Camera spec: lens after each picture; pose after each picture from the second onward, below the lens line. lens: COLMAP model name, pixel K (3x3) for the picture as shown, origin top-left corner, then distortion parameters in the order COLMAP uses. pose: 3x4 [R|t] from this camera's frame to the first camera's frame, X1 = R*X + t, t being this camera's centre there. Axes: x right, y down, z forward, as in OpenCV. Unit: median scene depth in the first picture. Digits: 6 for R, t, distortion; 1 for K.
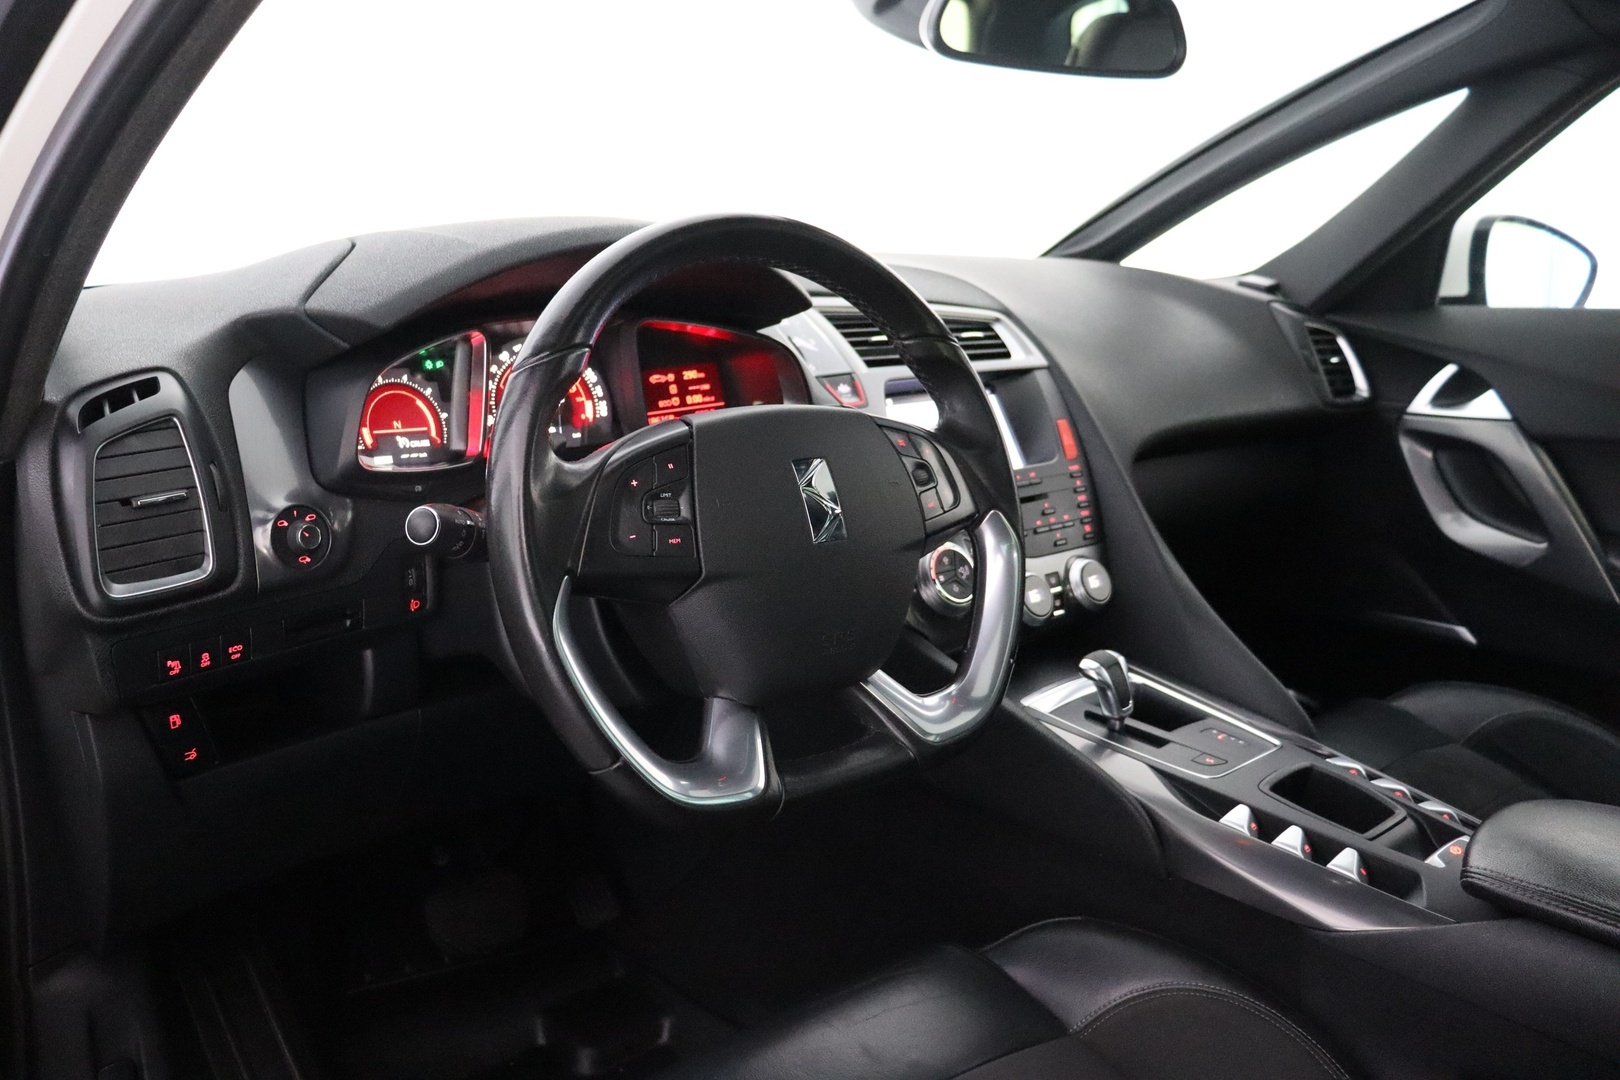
lens RADIAL K [[1339.3, 0, 810.0], [0, 1339.3, 540.0], [0, 0, 1]] dist [-0.194726, 0.156840]
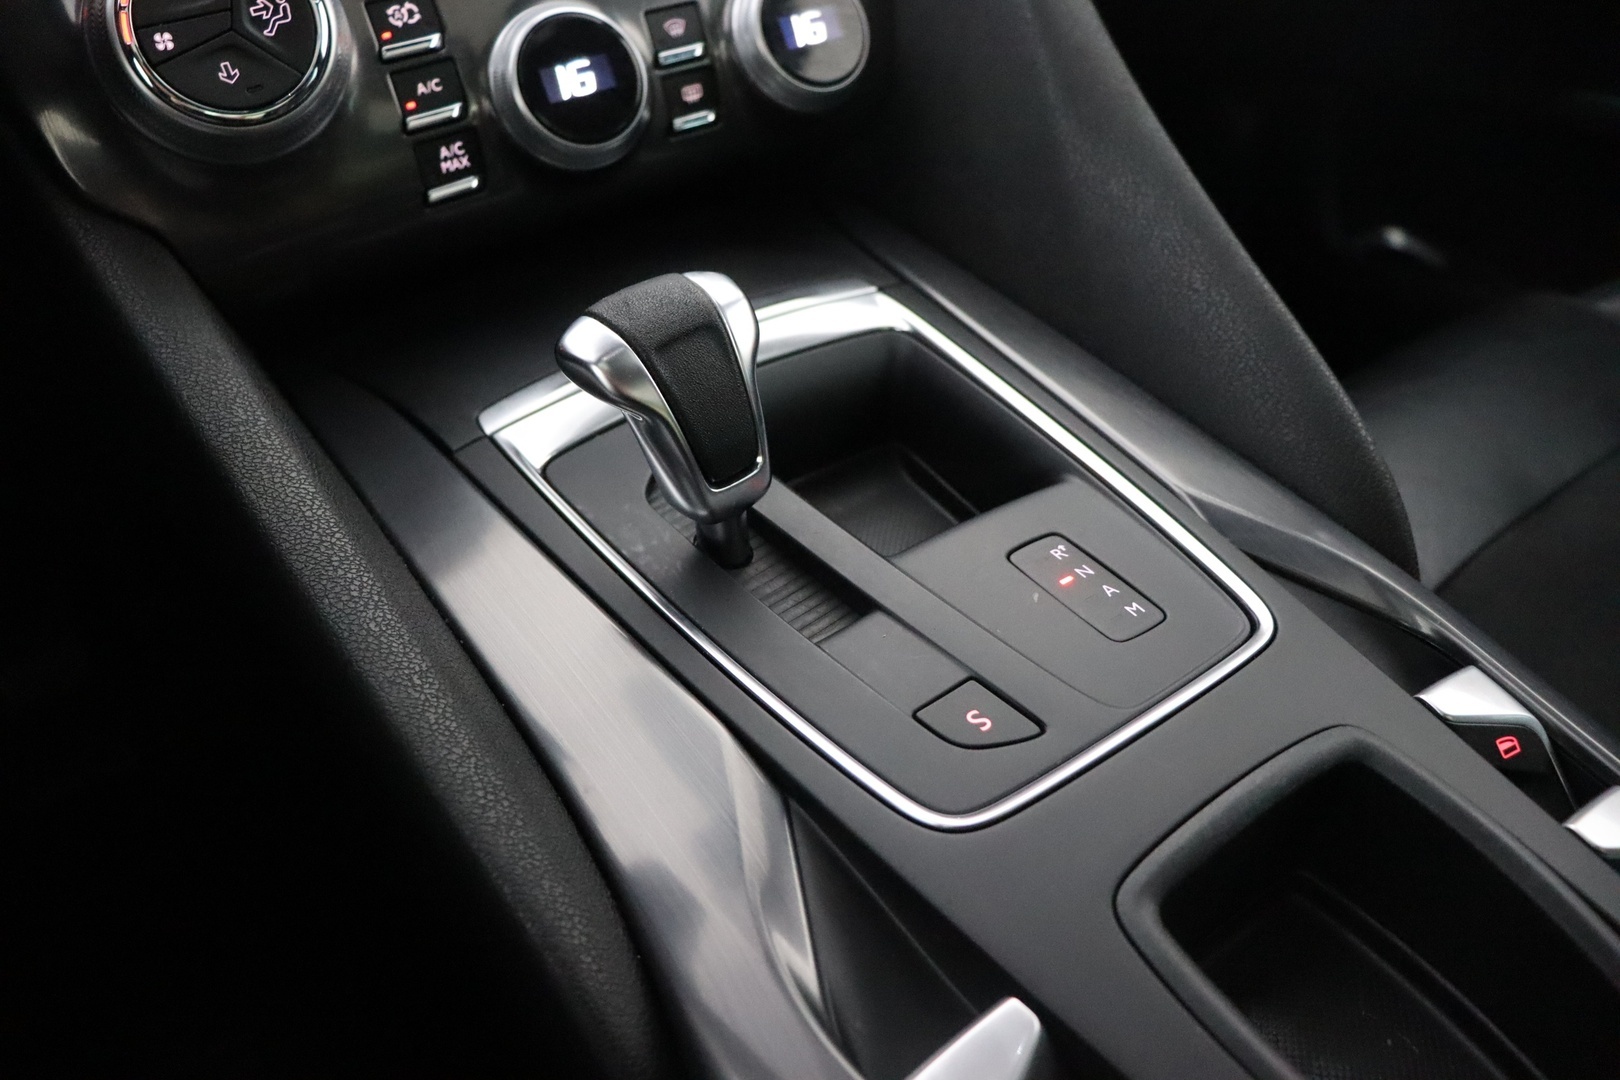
lens RADIAL K [[1339.3, 0, 810.0], [0, 1339.3, 540.0], [0, 0, 1]] dist [-0.194726, 0.156840]
pose [[0.997086, 0.013088, -0.075150, 0.267939], [0.017984, 0.917070, 0.398320, 0.020445], [0.074131, -0.398511, 0.914163, 0.700135]]
